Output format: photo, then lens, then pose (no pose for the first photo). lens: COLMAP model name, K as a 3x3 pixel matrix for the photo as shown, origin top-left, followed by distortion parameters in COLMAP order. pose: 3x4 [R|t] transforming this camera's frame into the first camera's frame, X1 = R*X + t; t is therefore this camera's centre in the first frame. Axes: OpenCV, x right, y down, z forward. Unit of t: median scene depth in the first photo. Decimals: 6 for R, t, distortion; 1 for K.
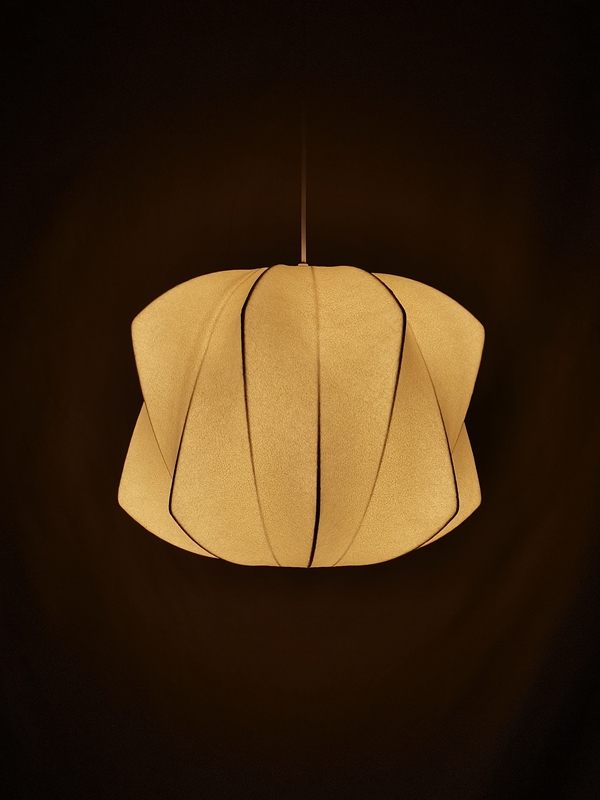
lens RADIAL K [[1107.3, 0, 302.0], [0, 1107.3, 406.9], [0, 0, 1]] dist [0.117257, 0.000000]
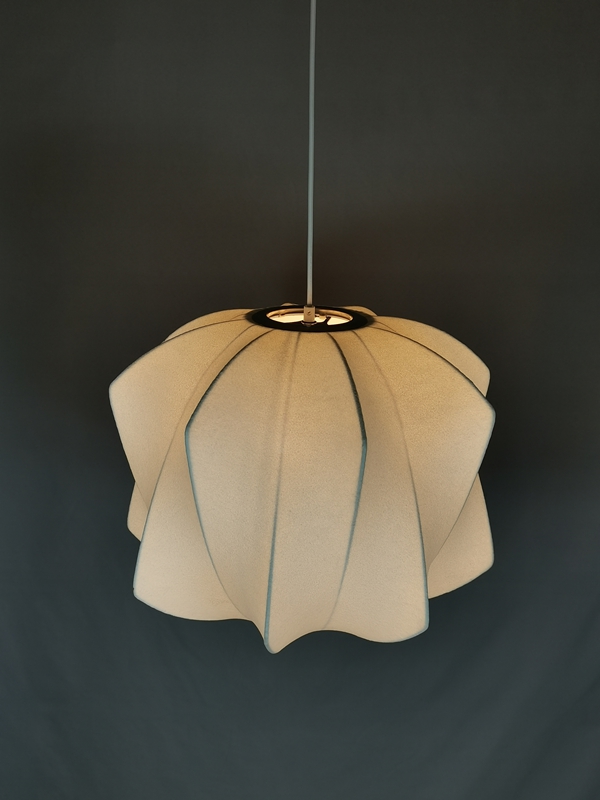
lens RADIAL K [[925.1, 0, 298.1], [0, 925.1, 403.5], [0, 0, 1]] dist [0.075761, 0.000000]
pose [[0.871592, -0.133250, 0.471775, -0.423665], [-0.030712, 0.945619, 0.323824, -0.336455], [-0.489269, -0.296732, 0.820101, 0.407440]]
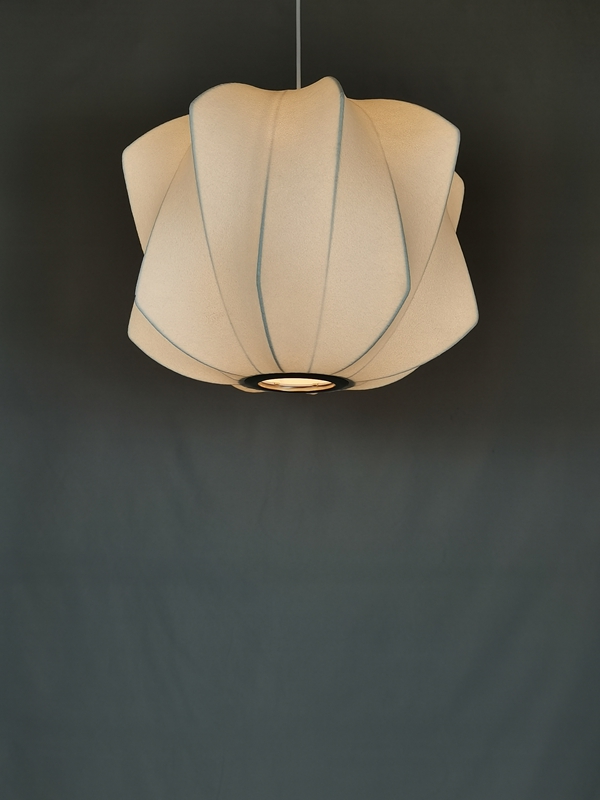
lens RADIAL K [[1107.3, 0, 302.6], [0, 1107.3, 398.6], [0, 0, 1]] dist [0.117257, 0.000000]
pose [[0.874914, 0.080479, 0.477545, -0.537687], [-0.017359, 0.990673, -0.135152, 0.324120], [-0.483967, 0.109957, 0.868150, 0.130889]]
